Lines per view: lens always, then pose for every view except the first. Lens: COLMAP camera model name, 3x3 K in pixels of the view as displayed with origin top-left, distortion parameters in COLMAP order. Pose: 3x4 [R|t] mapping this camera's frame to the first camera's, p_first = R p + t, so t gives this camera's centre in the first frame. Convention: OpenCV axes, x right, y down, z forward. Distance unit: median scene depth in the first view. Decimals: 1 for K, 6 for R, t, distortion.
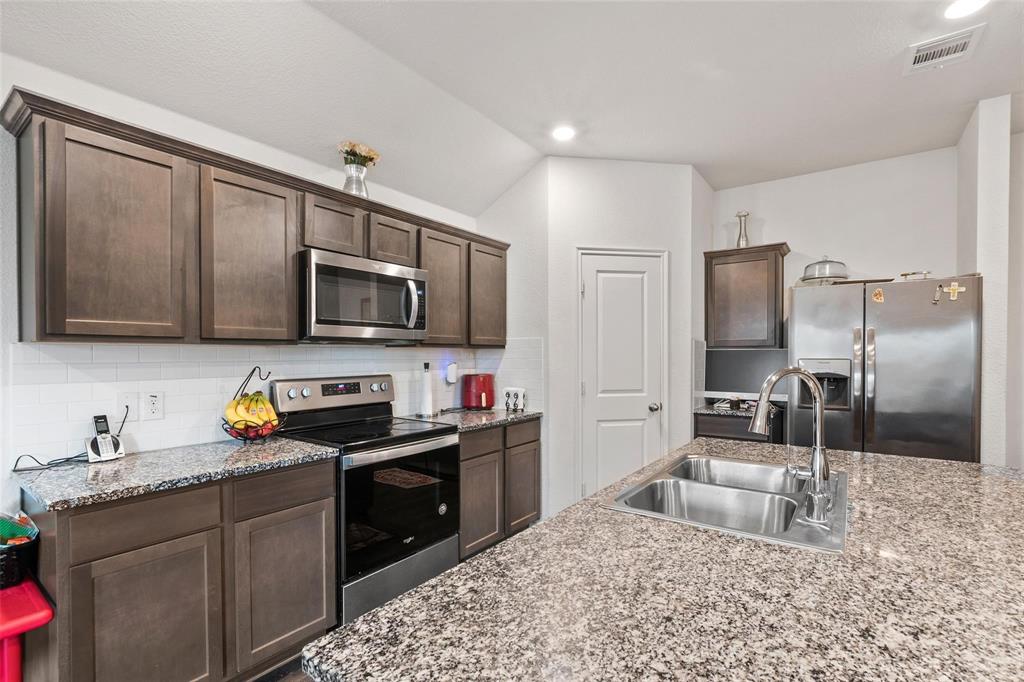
lens RADIAL K [[470.2, 0, 509.1], [0, 470.2, 359.2], [0, 0, 1]] dist [-0.009362, 0.000345]
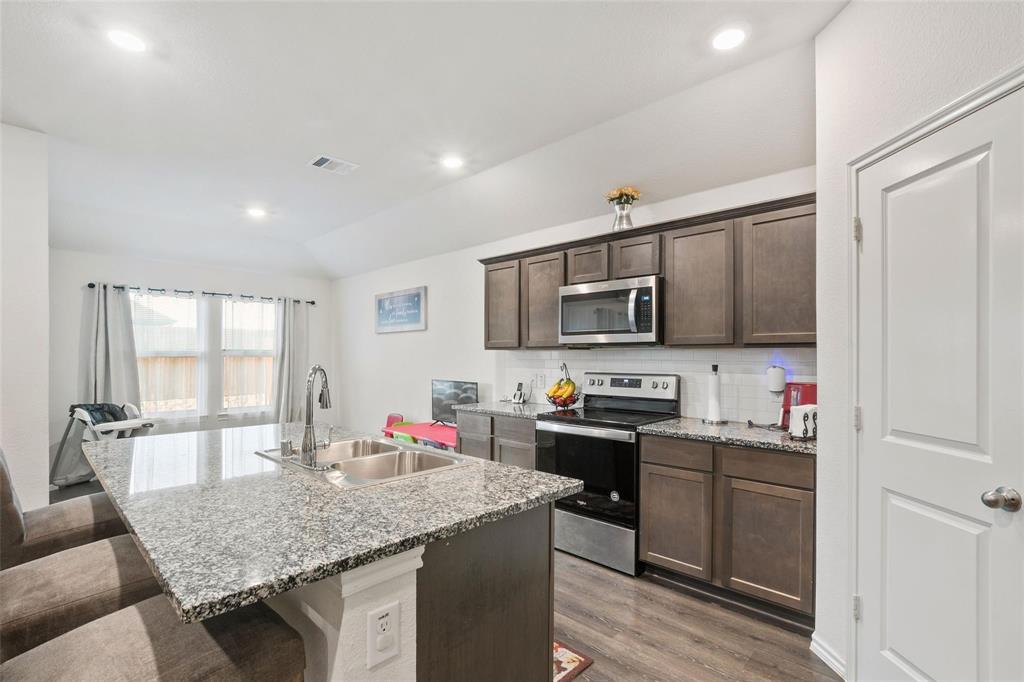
lens RADIAL K [[472.3, 0, 511.3], [0, 472.3, 357.0], [0, 0, 1]] dist [-0.018149, 0.000227]
pose [[-0.132562, 0.003442, -0.991169, 0.876910], [-0.011993, 0.999915, 0.005076, -0.008597], [0.991102, 0.012560, -0.132509, 0.802278]]
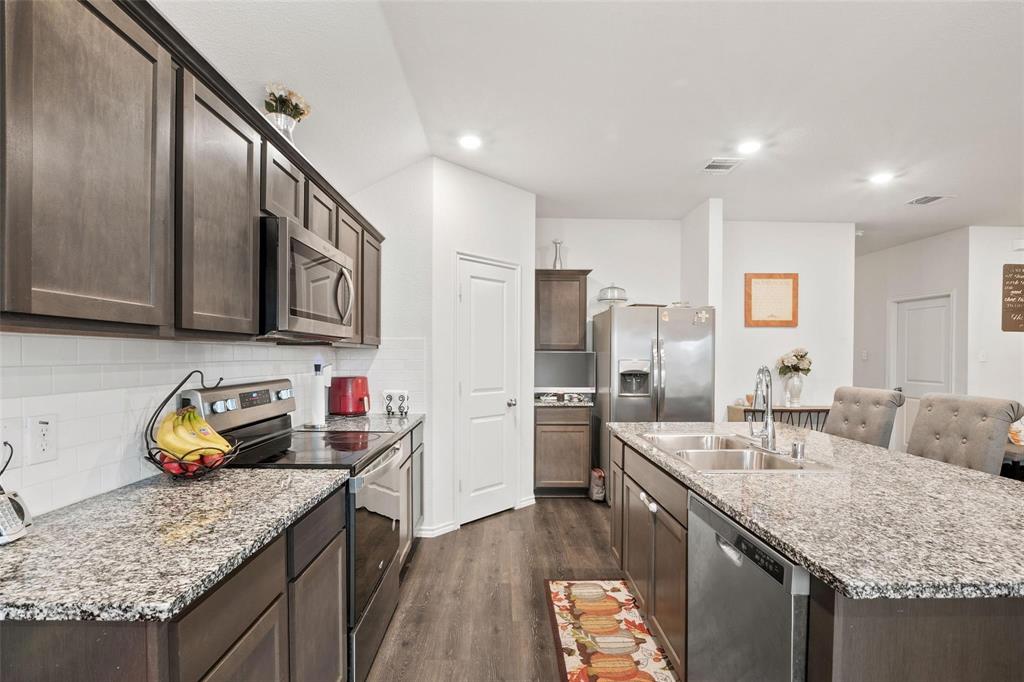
lens RADIAL K [[472.3, 0, 511.3], [0, 472.3, 357.0], [0, 0, 1]] dist [-0.018149, 0.000227]
pose [[0.794655, 0.004756, 0.607042, -0.456884], [-0.001256, 0.999980, -0.006190, -0.000335], [-0.607060, 0.004156, 0.794646, 0.124149]]
